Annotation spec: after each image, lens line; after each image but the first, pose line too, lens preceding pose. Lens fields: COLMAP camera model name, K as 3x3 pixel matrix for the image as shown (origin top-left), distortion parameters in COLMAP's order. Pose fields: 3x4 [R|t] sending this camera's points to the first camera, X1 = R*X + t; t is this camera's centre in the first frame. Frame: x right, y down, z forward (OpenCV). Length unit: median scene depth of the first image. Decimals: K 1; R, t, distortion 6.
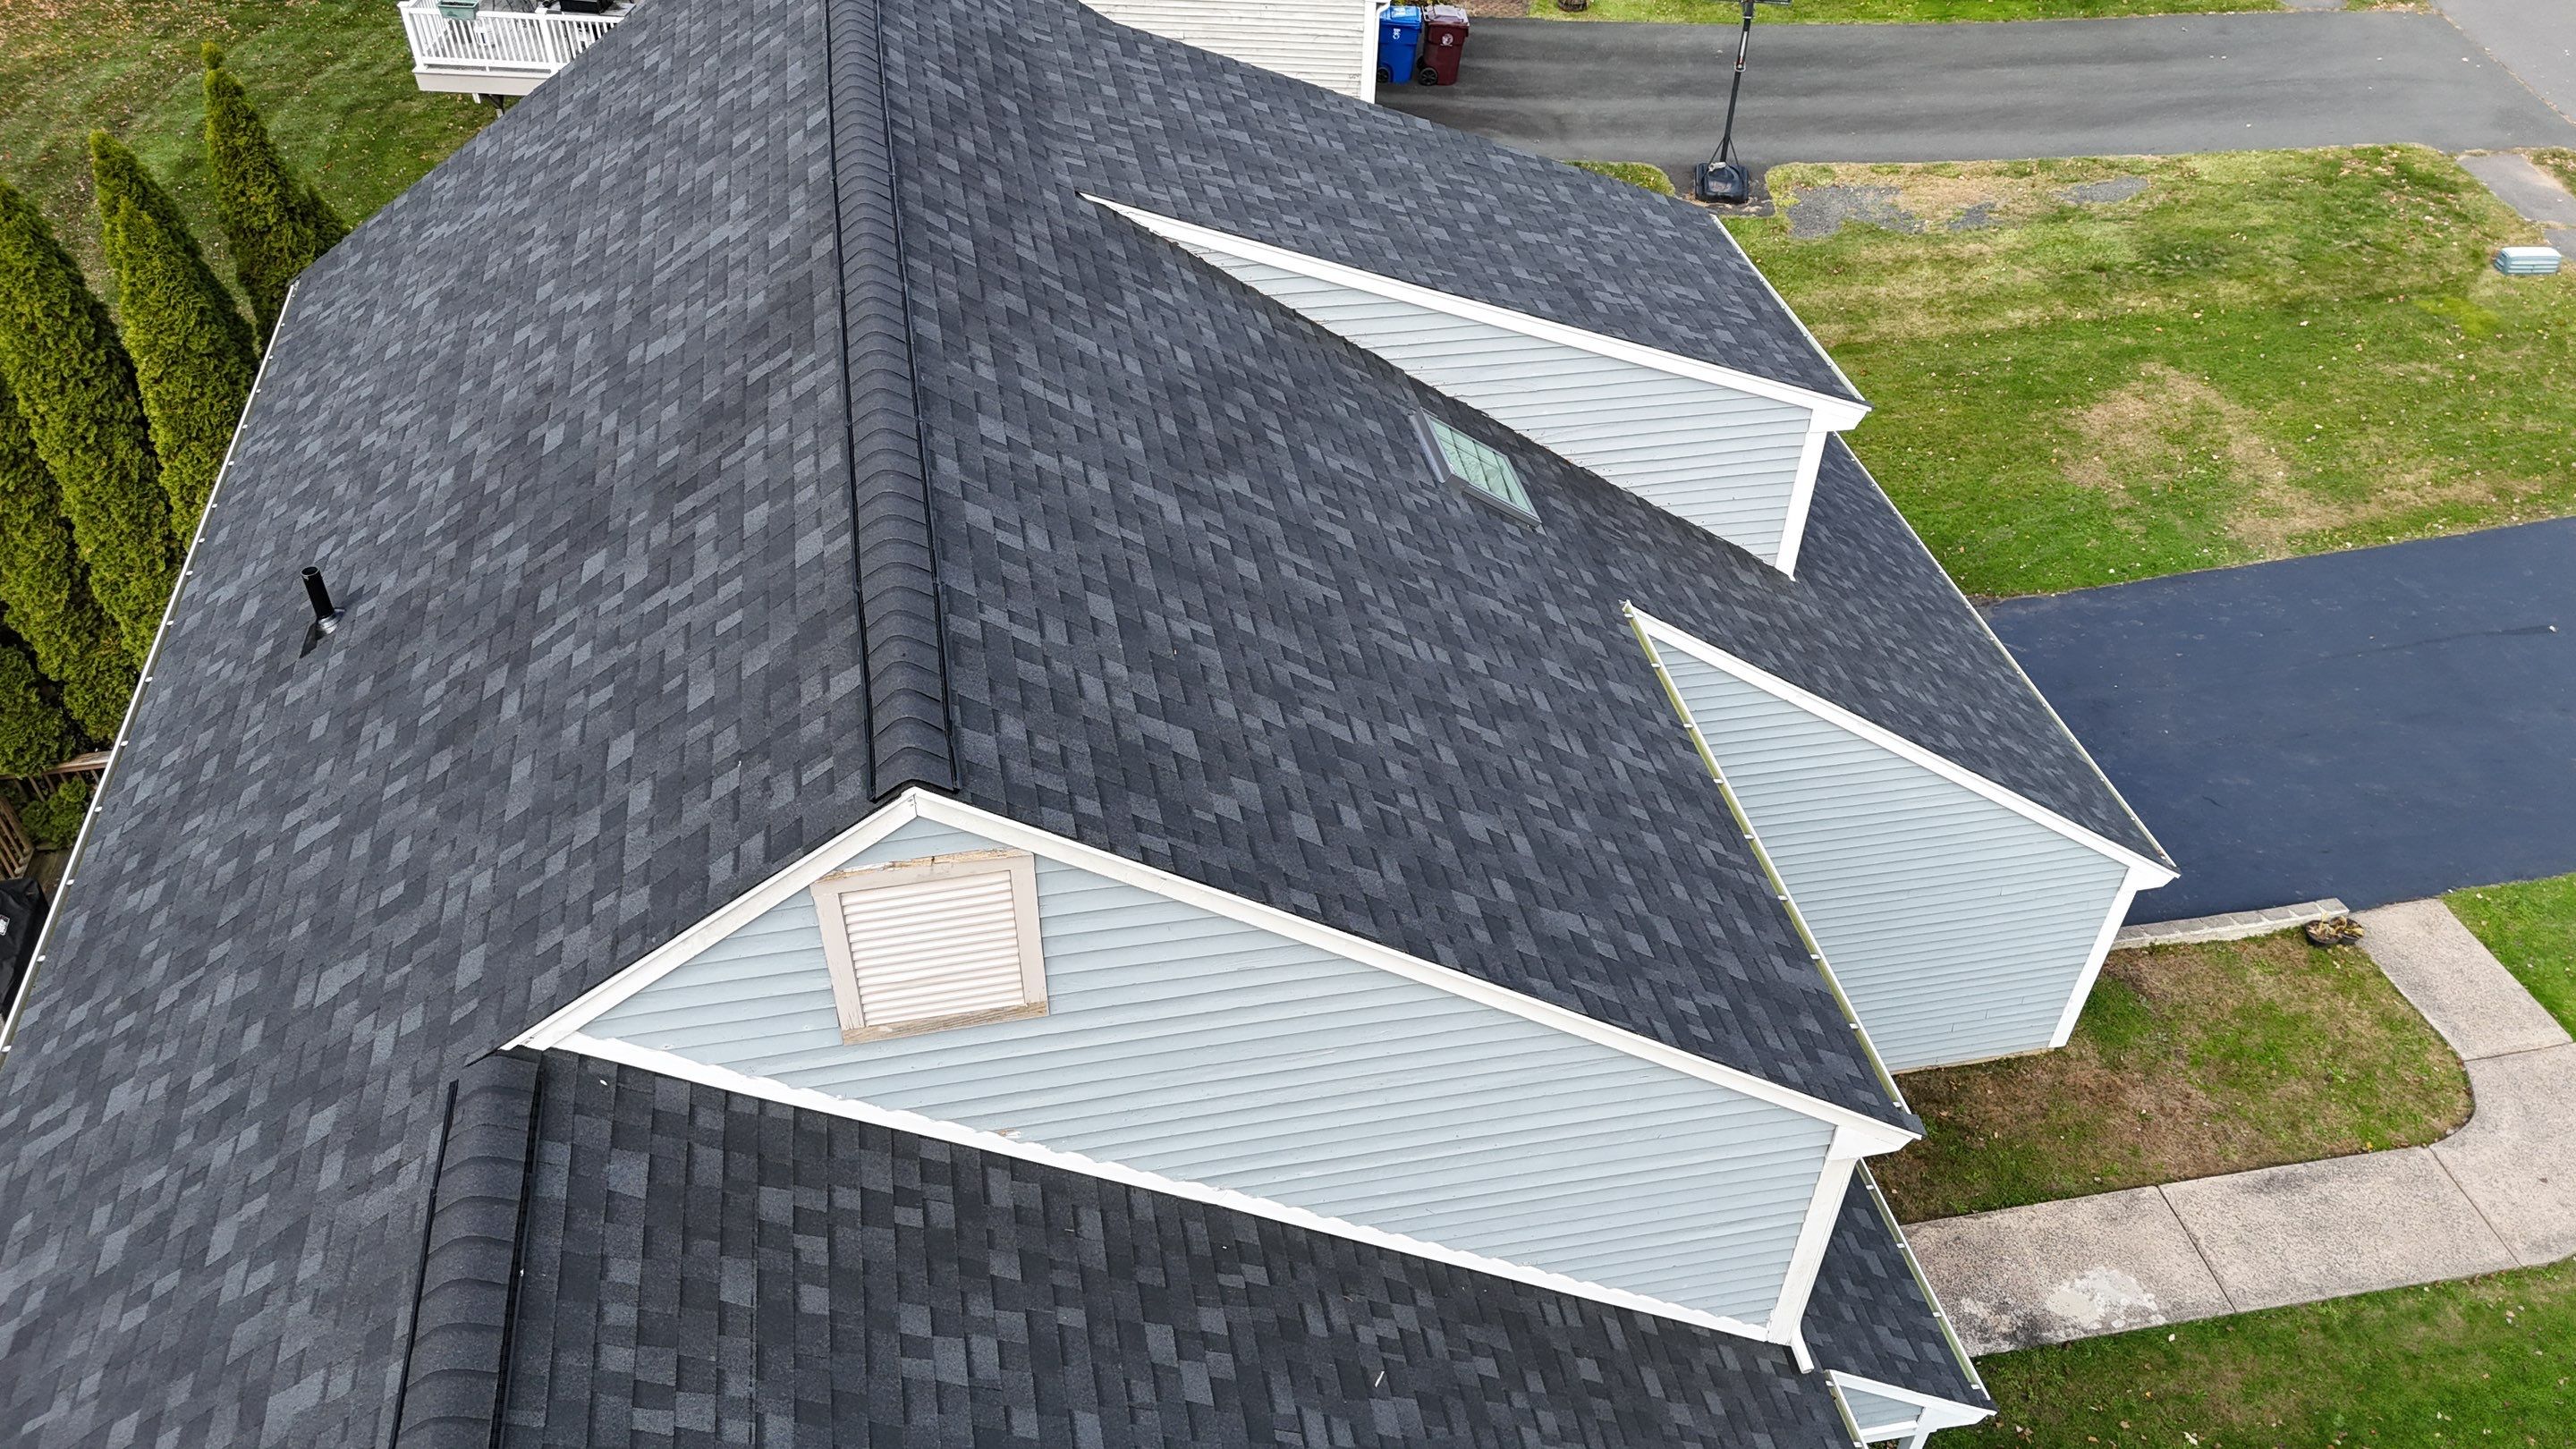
lens RADIAL K [[1883.6, 0, 1288.0], [0, 1883.6, 724.5], [0, 0, 1]] dist [0.064573, -0.043552]
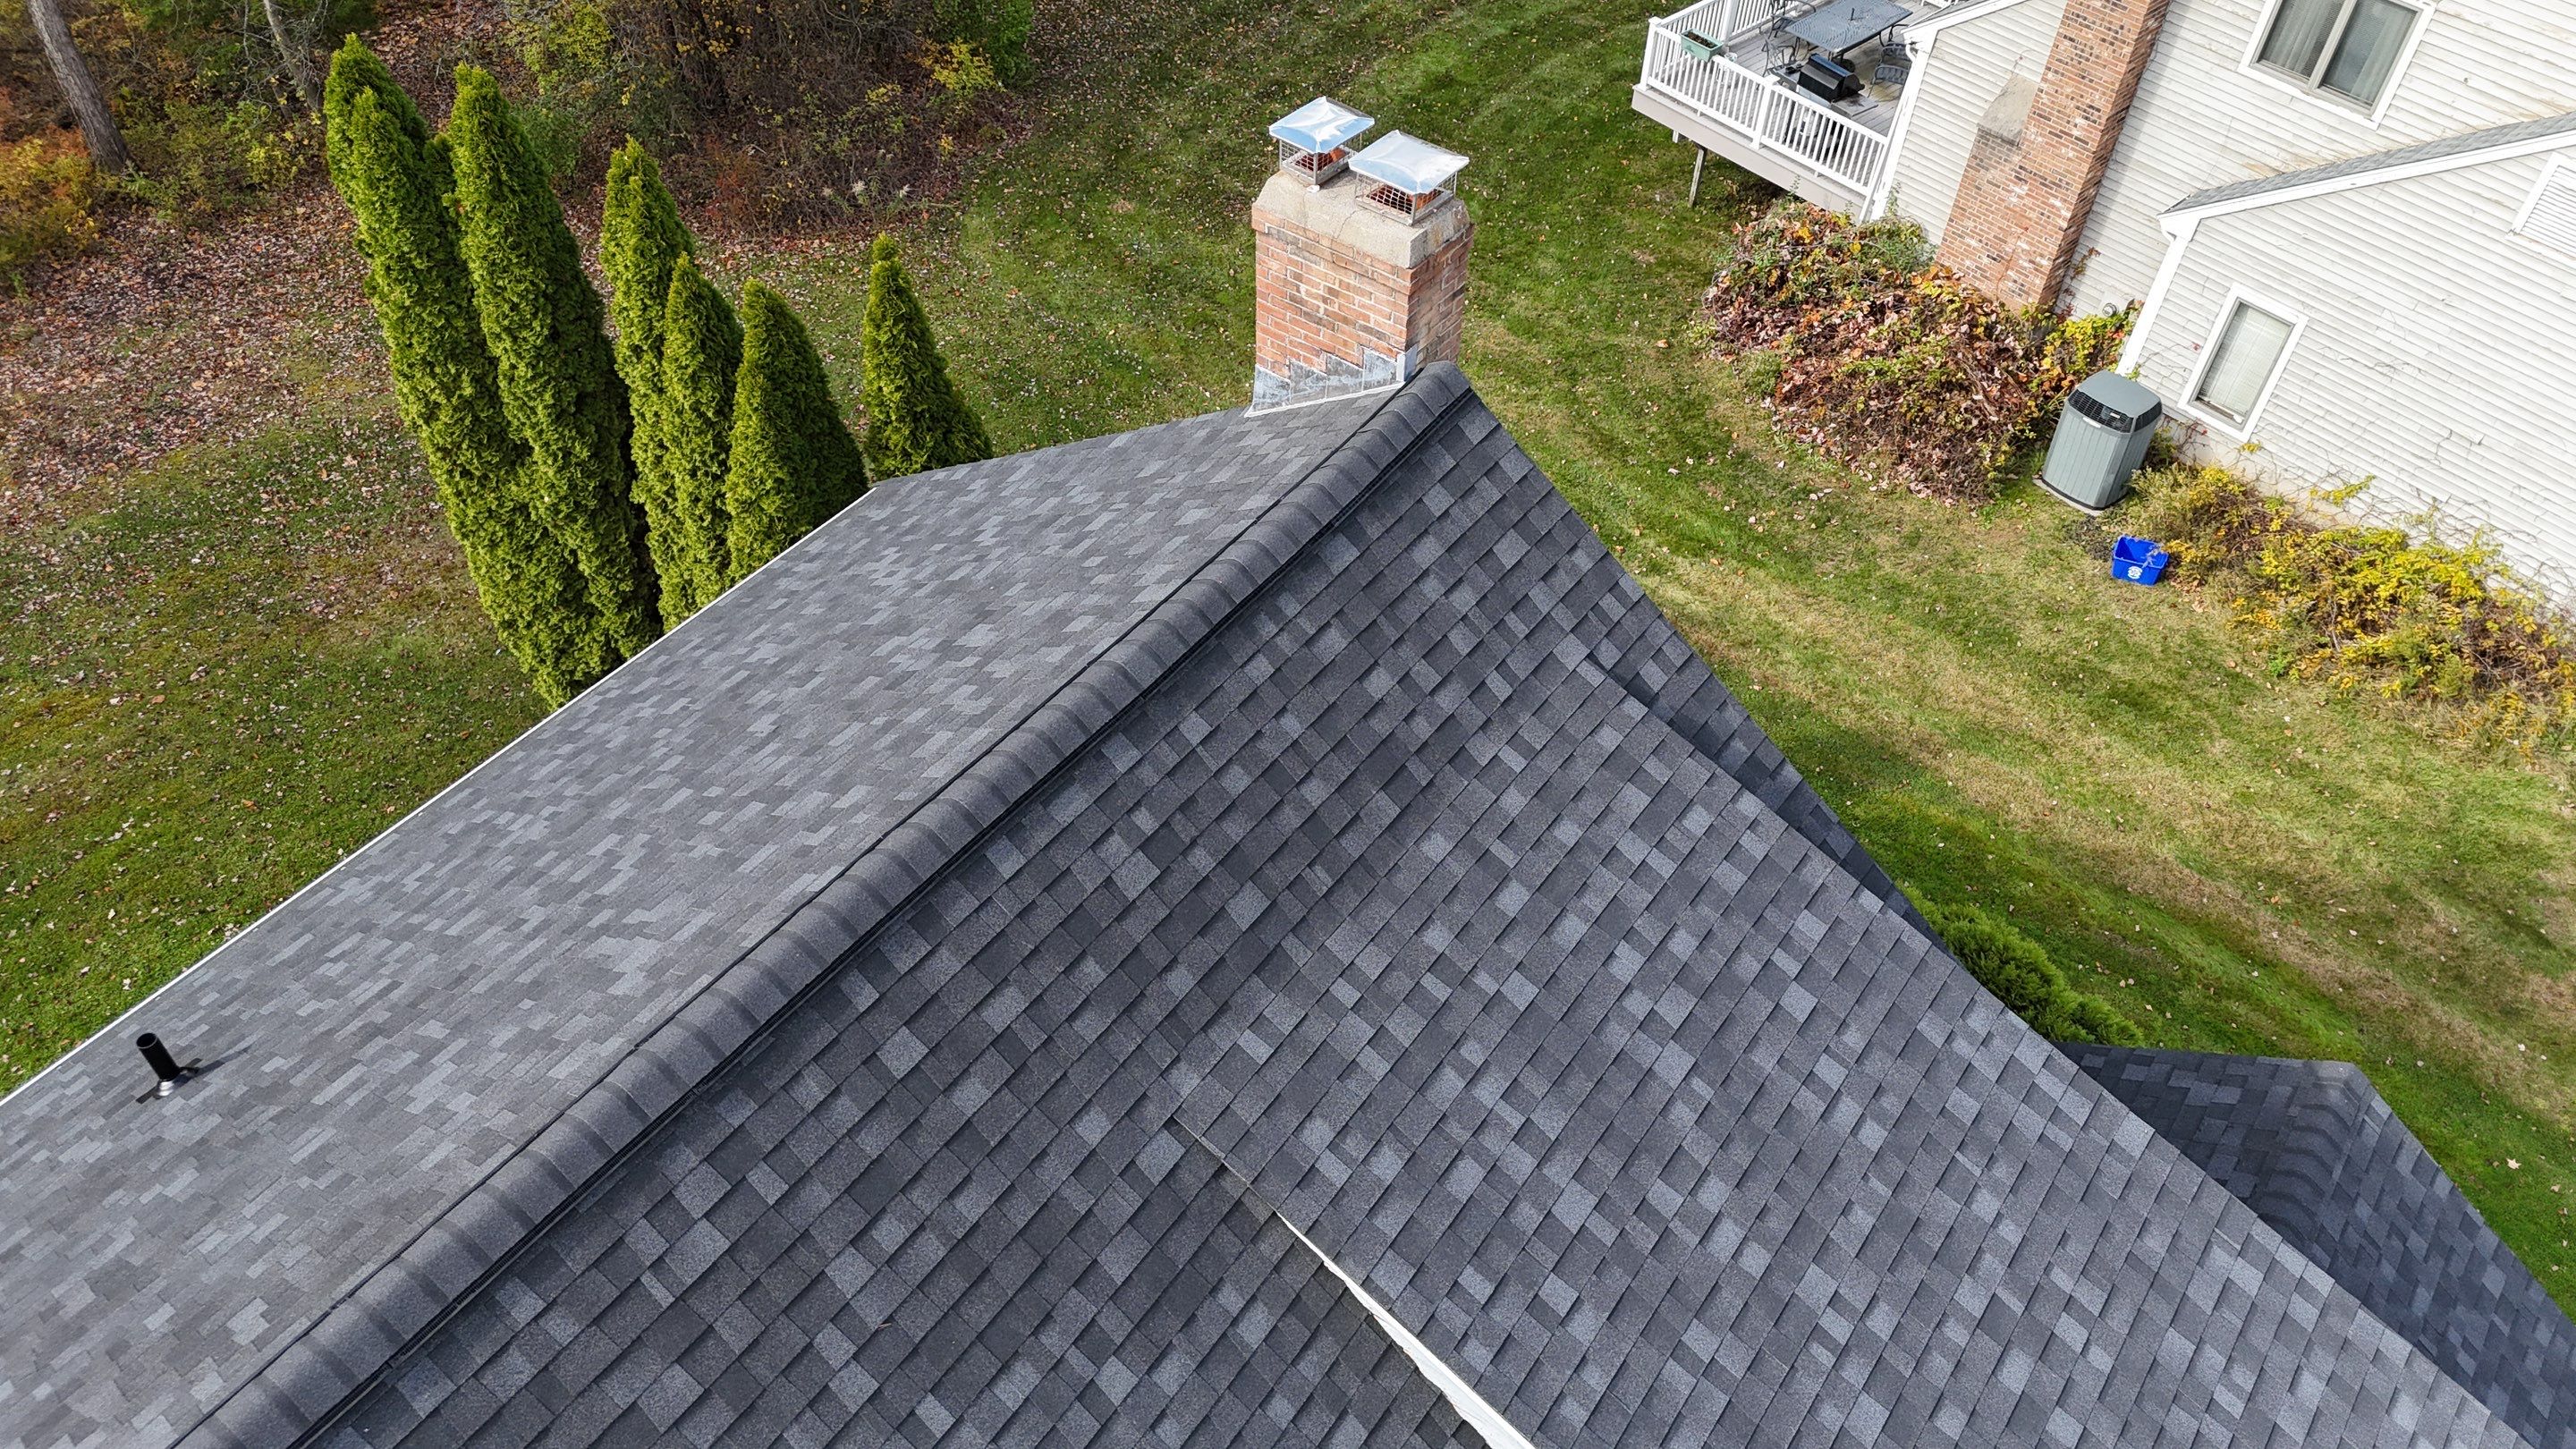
lens RADIAL K [[1885.5, 0, 1292.6], [0, 1885.5, 731.0], [0, 0, 1]] dist [0.118116, -0.147181]
pose [[0.671718, 0.533310, -0.514174, 0.136059], [-0.490087, 0.840393, 0.231420, -0.436562], [0.555527, 0.096541, 0.825875, 0.377323]]
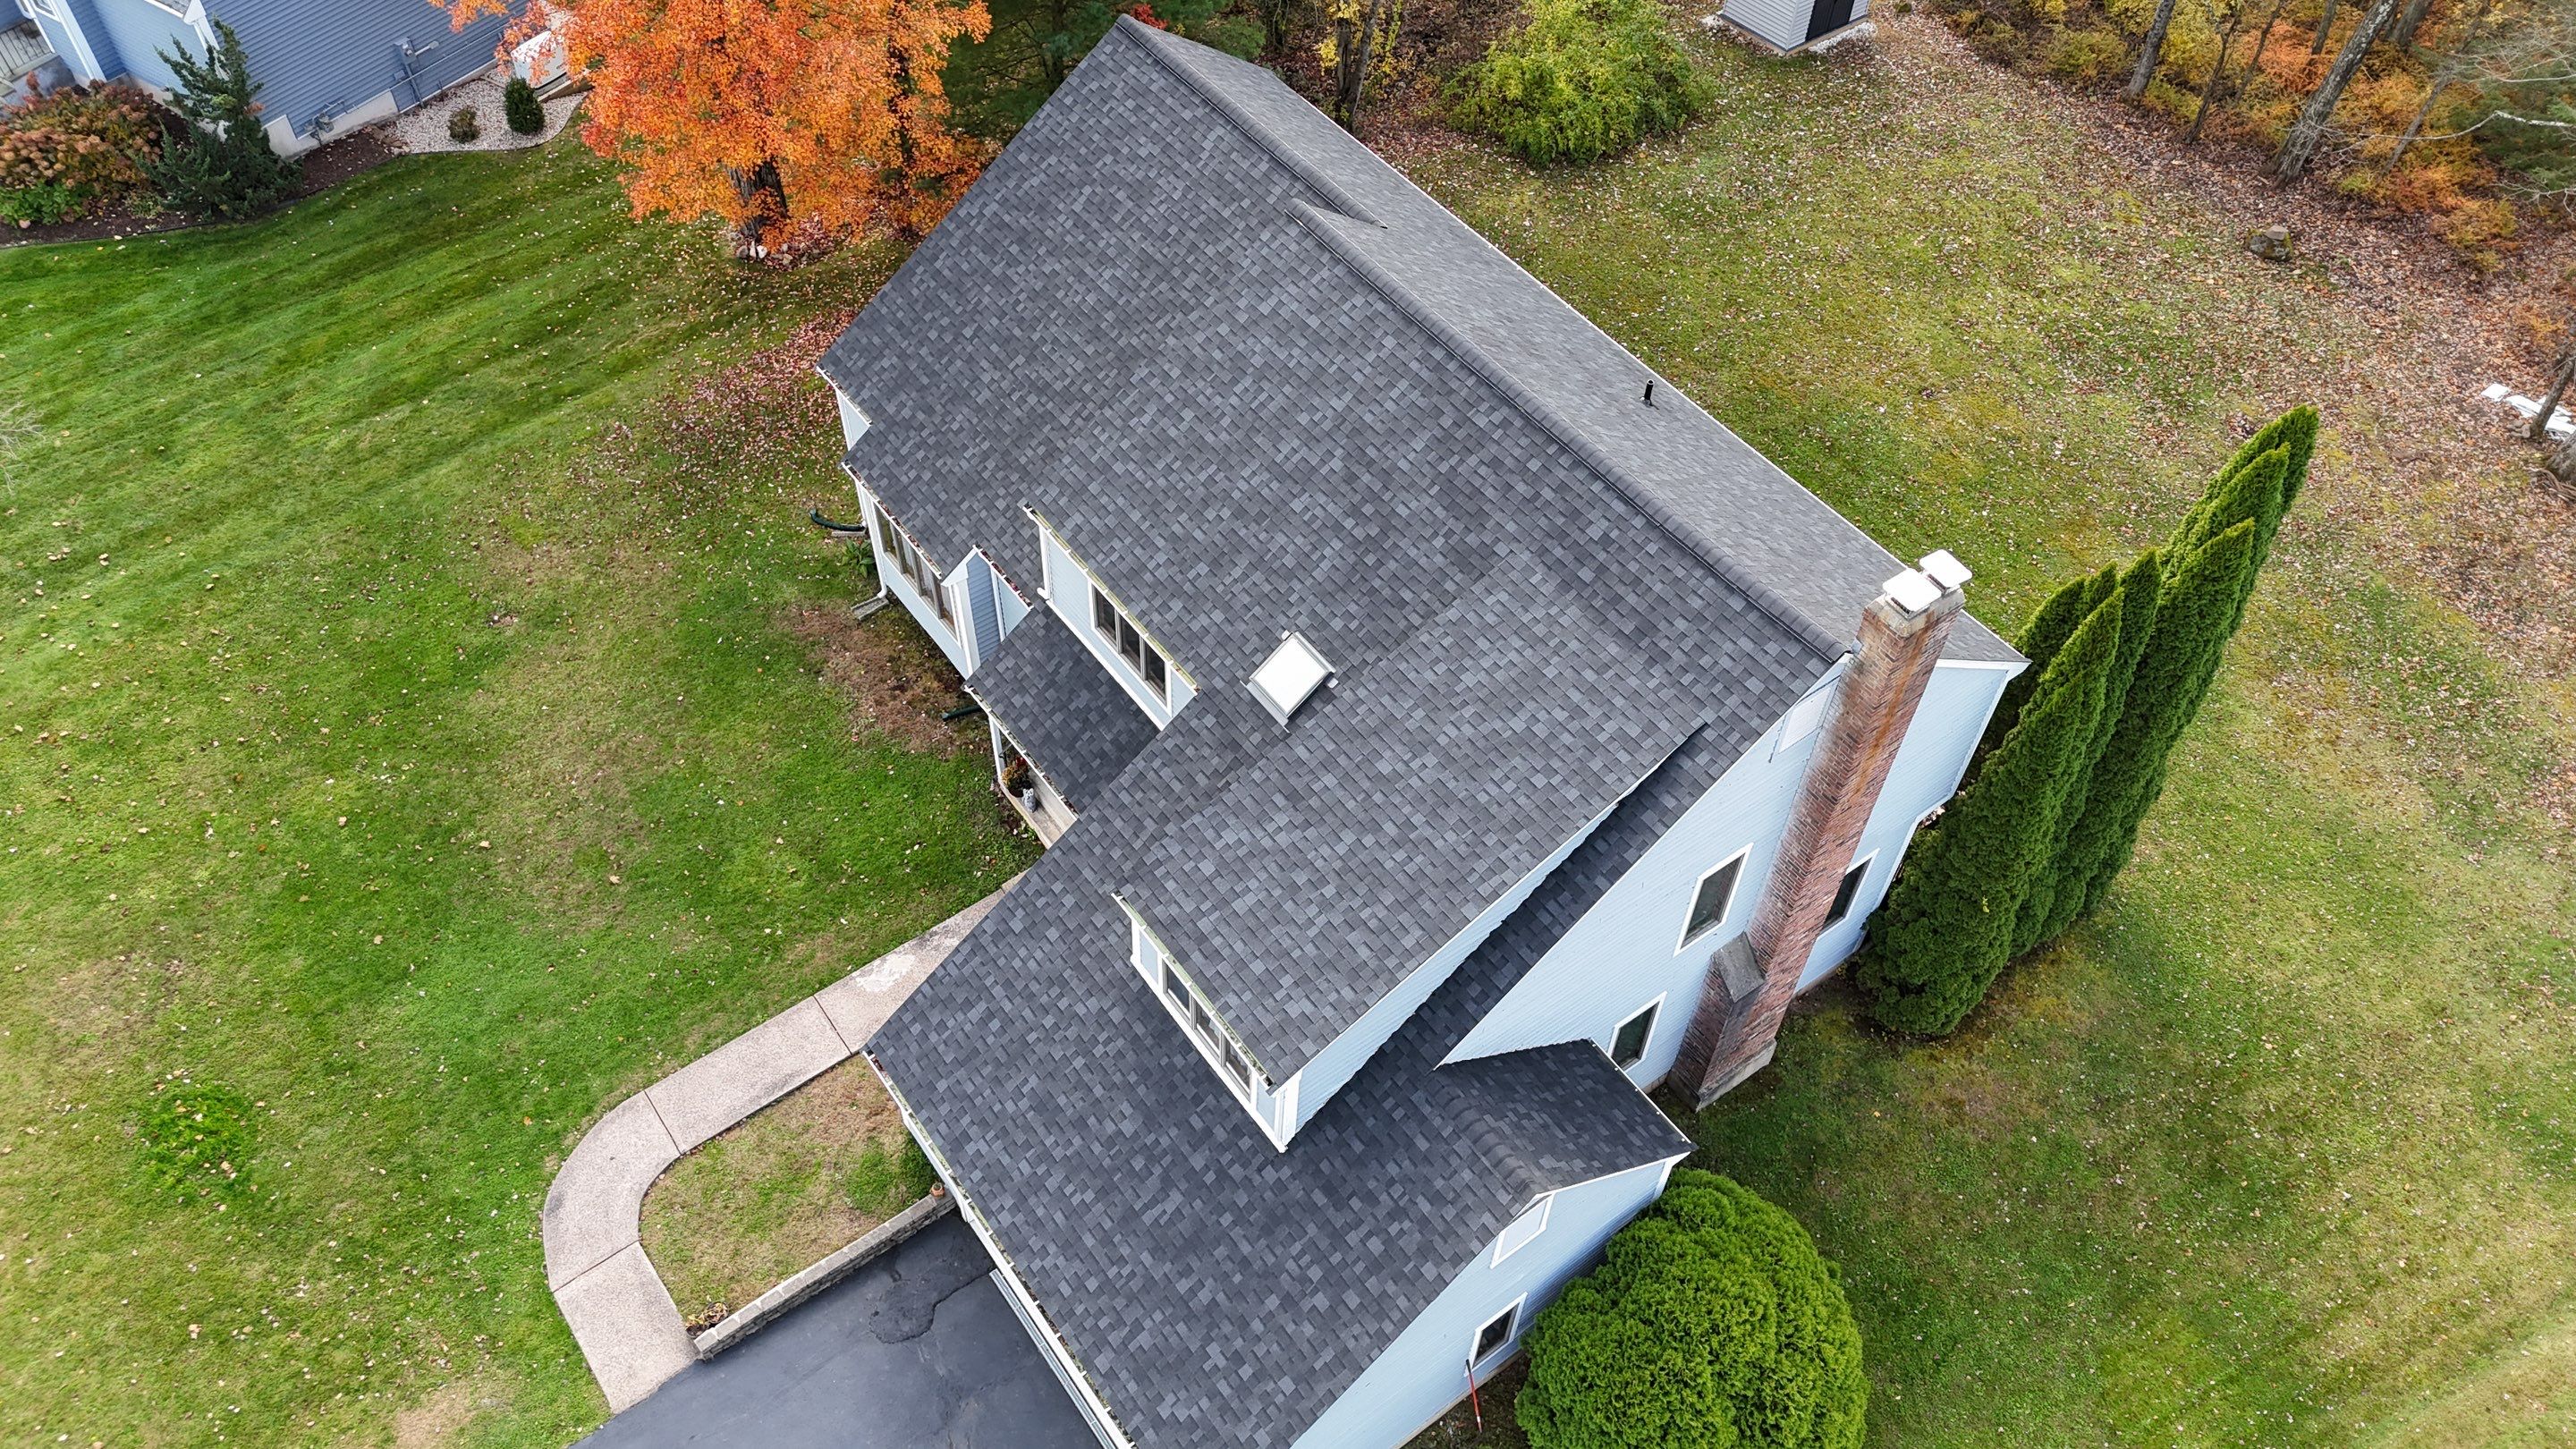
lens RADIAL K [[1885.5, 0, 1292.6], [0, 1885.5, 731.0], [0, 0, 1]] dist [0.118116, -0.147181]
pose [[-0.905902, 0.289847, -0.308756, 0.570856], [-0.316475, 0.021107, 0.948366, -1.574909], [0.281398, 0.956840, 0.072609, 0.759769]]
